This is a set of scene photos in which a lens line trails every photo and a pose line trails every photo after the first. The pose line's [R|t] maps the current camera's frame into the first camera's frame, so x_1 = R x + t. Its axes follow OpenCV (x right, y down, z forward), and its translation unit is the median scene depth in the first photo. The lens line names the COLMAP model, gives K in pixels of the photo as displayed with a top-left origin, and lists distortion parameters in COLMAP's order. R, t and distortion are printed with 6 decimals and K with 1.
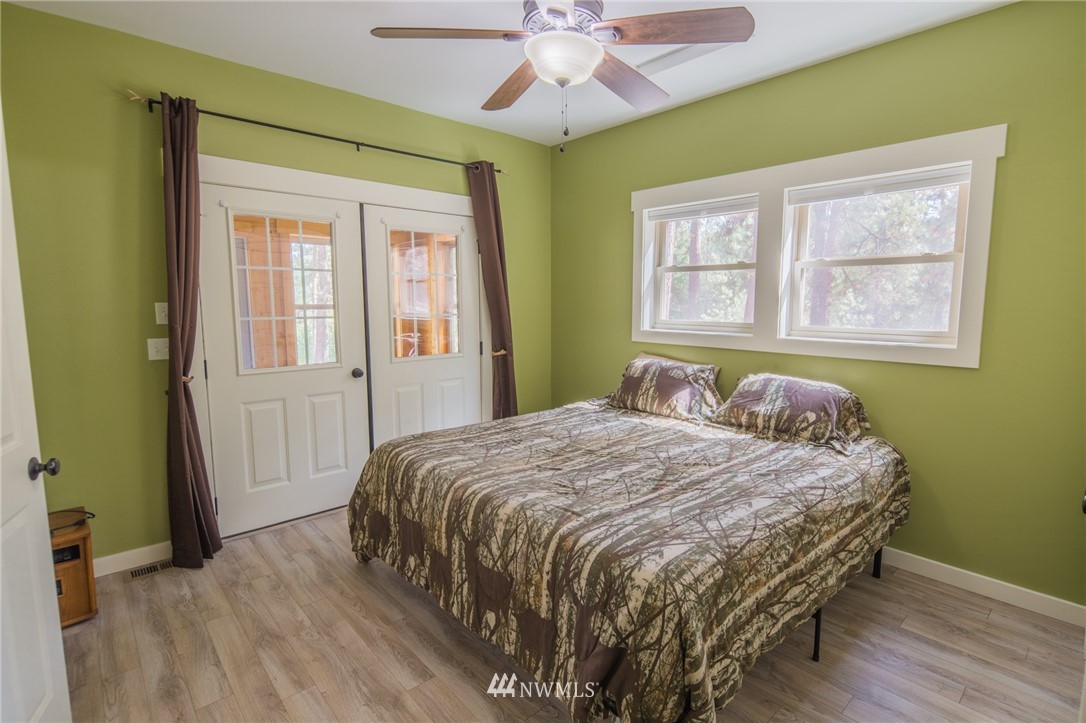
lens RADIAL K [[525.0, 0, 562.4], [0, 525.0, 358.2], [0, 0, 1]] dist [-0.001176, -0.000715]
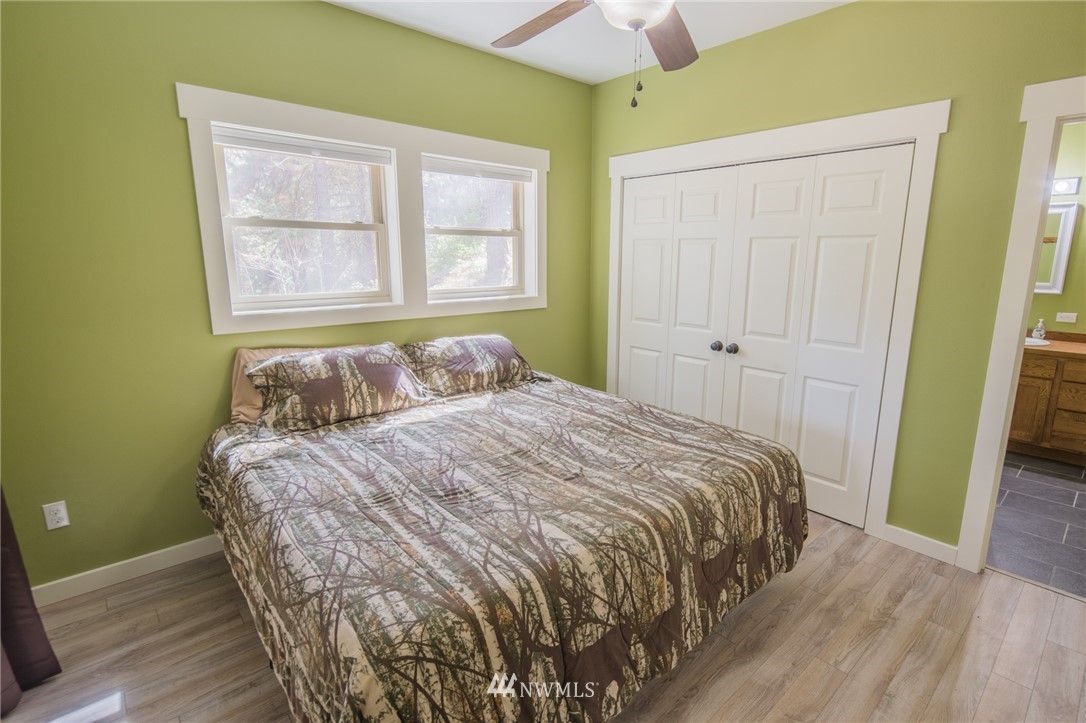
lens RADIAL K [[525.0, 0, 562.4], [0, 525.0, 358.2], [0, 0, 1]] dist [-0.001176, -0.000715]
pose [[0.007422, -0.195392, 0.980697, -0.721009], [0.107104, 0.975238, 0.193494, -0.122641], [-0.994220, 0.103600, 0.028166, 0.857379]]
